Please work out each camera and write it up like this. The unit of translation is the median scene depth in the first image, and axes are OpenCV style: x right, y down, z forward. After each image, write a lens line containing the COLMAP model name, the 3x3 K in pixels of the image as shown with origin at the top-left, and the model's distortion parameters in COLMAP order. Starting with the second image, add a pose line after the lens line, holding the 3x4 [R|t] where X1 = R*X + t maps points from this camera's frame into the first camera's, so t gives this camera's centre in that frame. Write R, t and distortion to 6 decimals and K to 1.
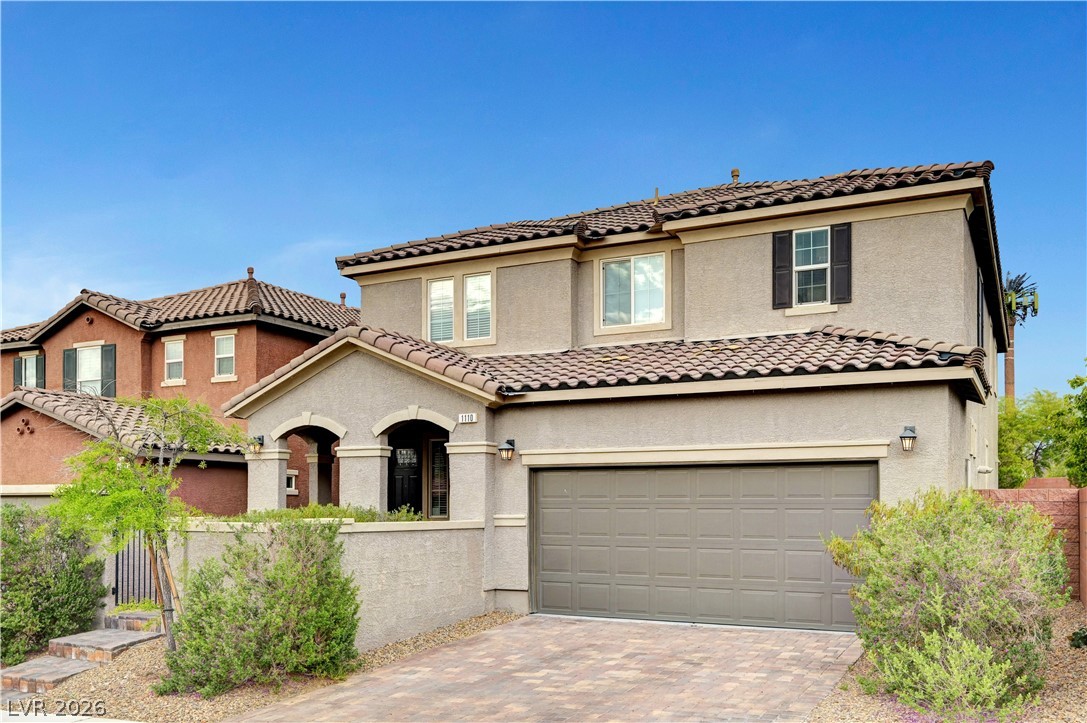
lens RADIAL K [[935.8, 0, 543.5], [0, 935.8, 361.5], [0, 0, 1]] dist [-0.000887, -0.005689]
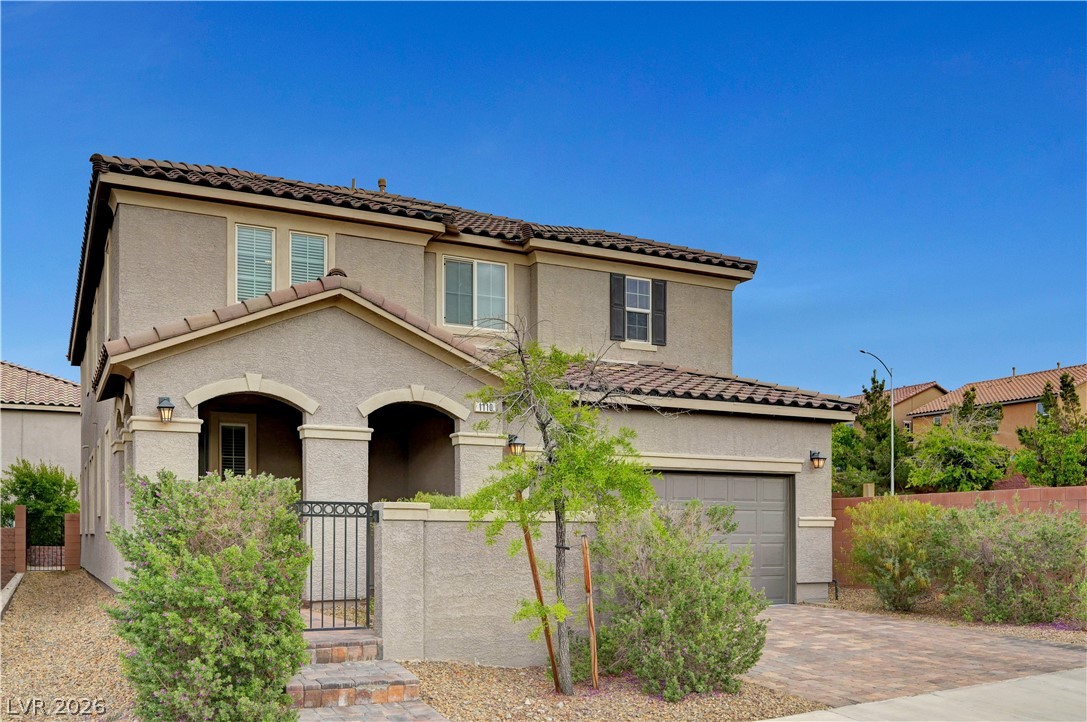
lens RADIAL K [[969.9, 0, 537.5], [0, 969.9, 396.2], [0, 0, 1]] dist [-0.004724, 0.001007]
pose [[0.588901, 0.116037, 0.799832, -0.770727], [-0.122311, 0.991037, -0.053720, 0.089751], [-0.798897, -0.066192, 0.597815, 0.371282]]
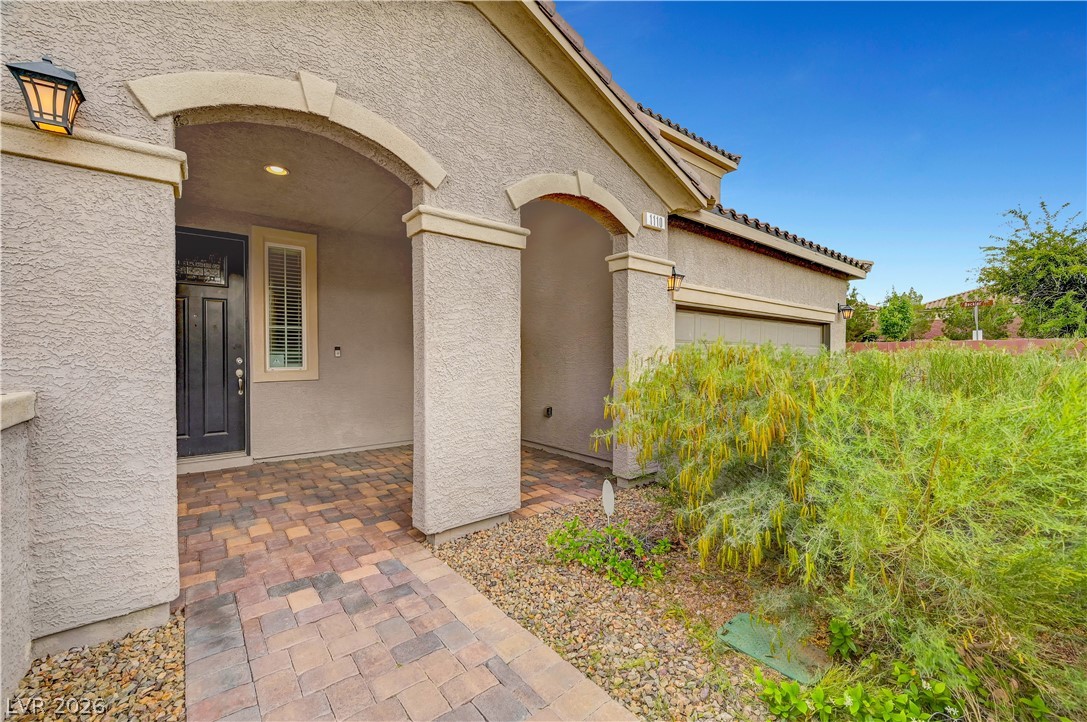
lens RADIAL K [[447.5, 0, 548.8], [0, 447.5, 340.6], [0, 0, 1]] dist [-0.000195, 0.000174]
pose [[0.400222, 0.027684, 0.916000, -0.386129], [-0.151832, 0.987733, 0.036487, 0.138224], [-0.903753, -0.153682, 0.399516, 0.878552]]
